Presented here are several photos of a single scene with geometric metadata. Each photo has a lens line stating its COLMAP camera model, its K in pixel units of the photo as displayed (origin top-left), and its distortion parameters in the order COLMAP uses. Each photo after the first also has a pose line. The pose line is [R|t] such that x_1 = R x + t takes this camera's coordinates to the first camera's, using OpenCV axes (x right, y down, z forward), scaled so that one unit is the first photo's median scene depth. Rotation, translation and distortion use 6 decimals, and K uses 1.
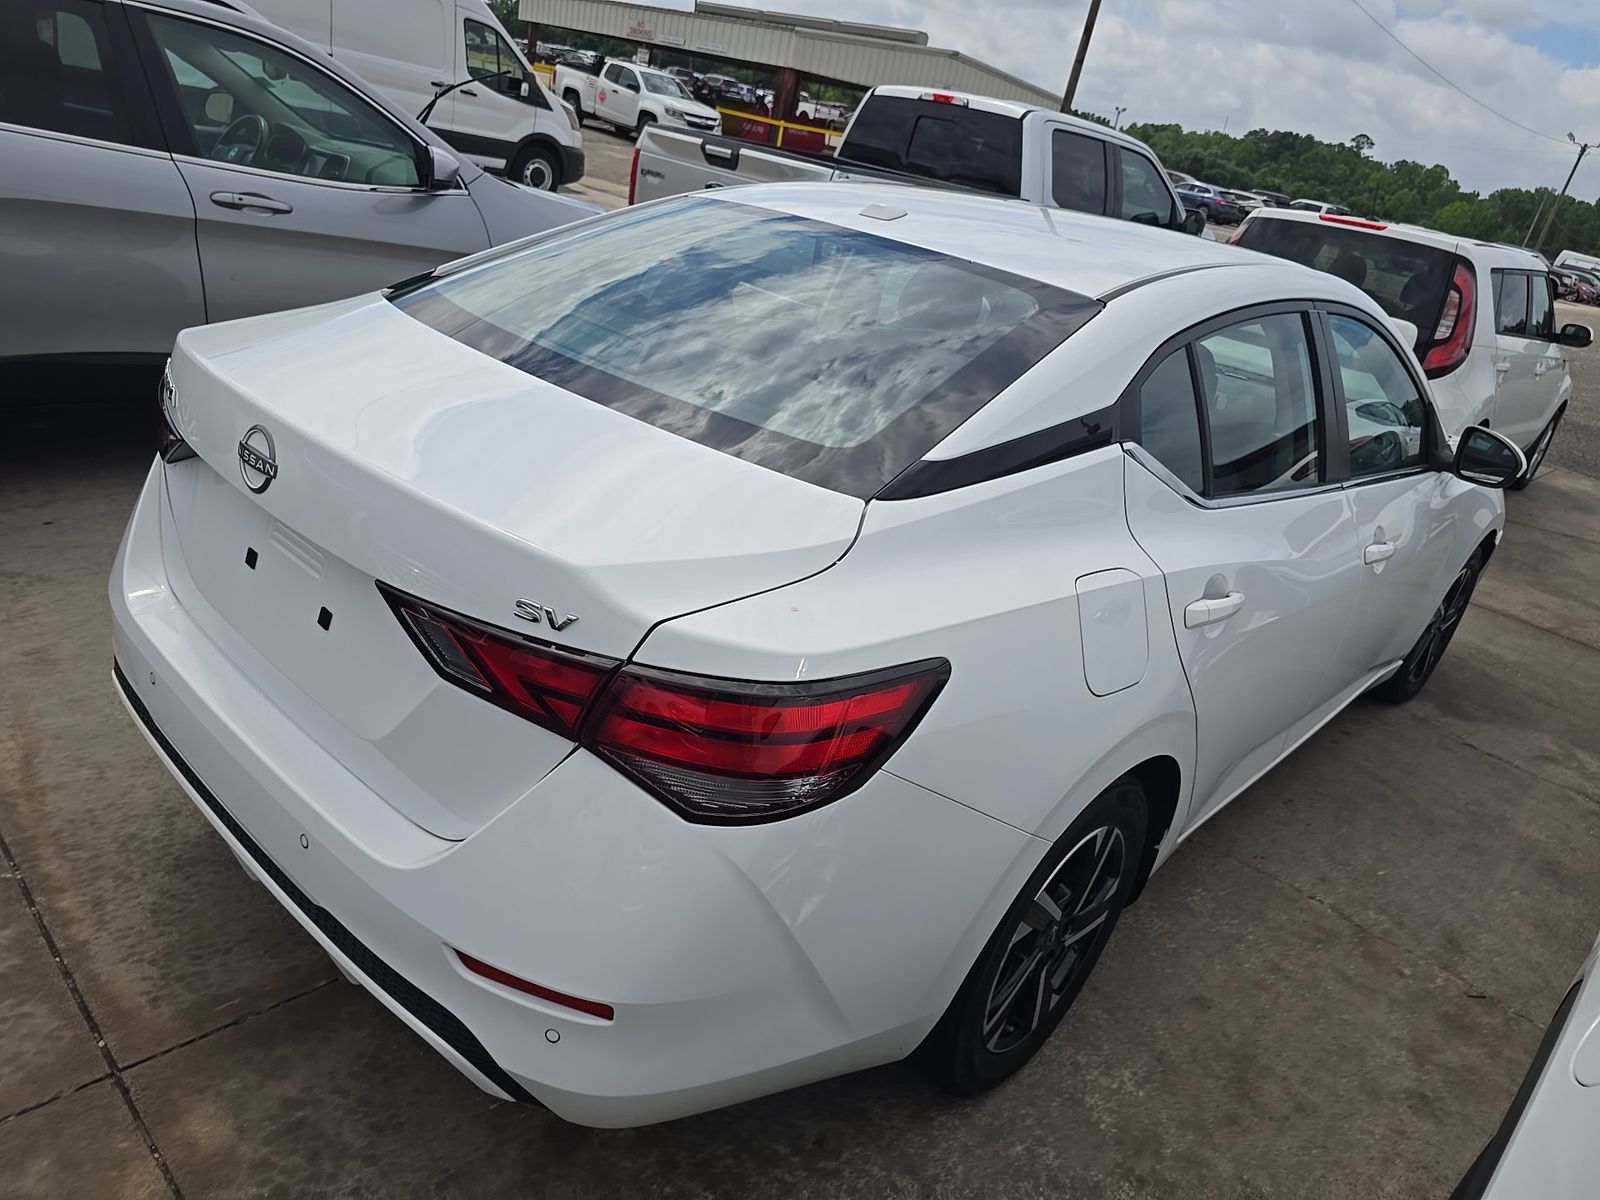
lens RADIAL K [[1082.3, 0, 801.9], [0, 1082.3, 601.7], [0, 0, 1]] dist [0.025047, 0.002755]
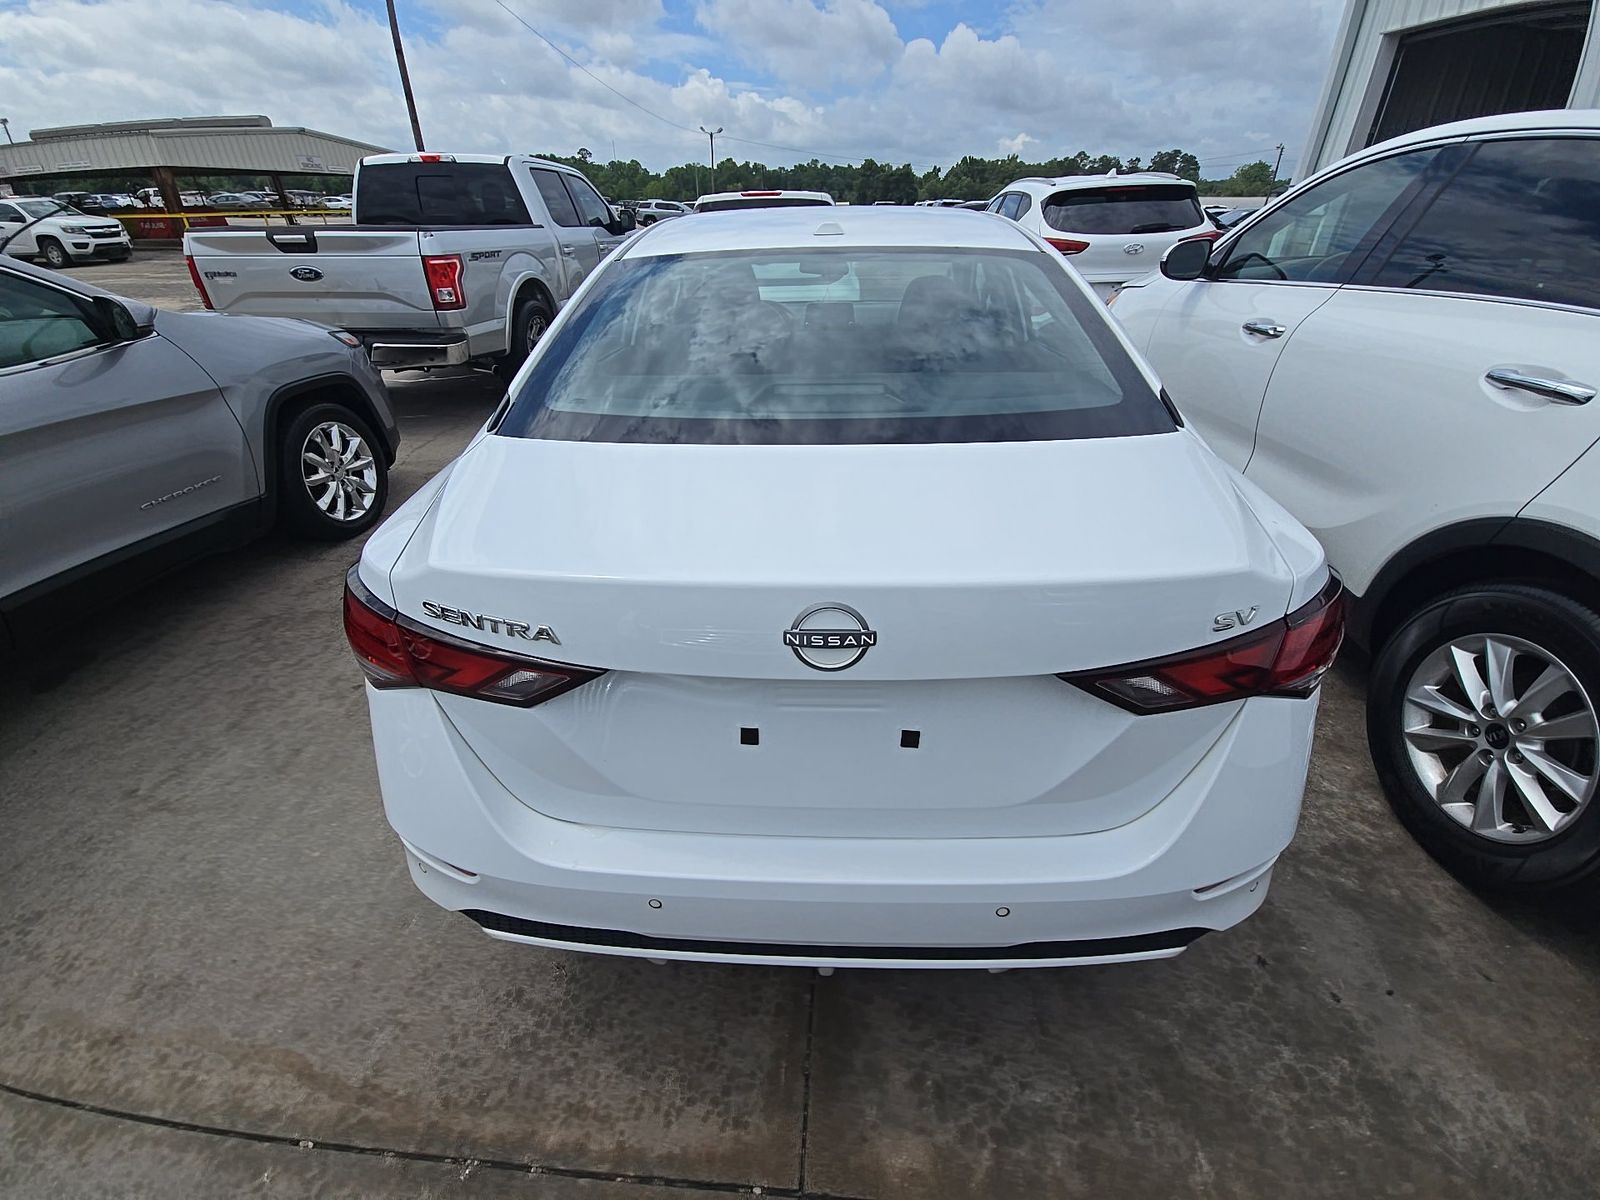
lens RADIAL K [[648.2, 0, 800.6], [0, 648.2, 599.7], [0, 0, 1]] dist [0.015483, -0.000227]
pose [[0.751341, -0.488148, 0.444071, -0.537610], [0.398513, 0.871992, 0.284283, -0.226099], [-0.525999, -0.036625, 0.849696, 0.408703]]
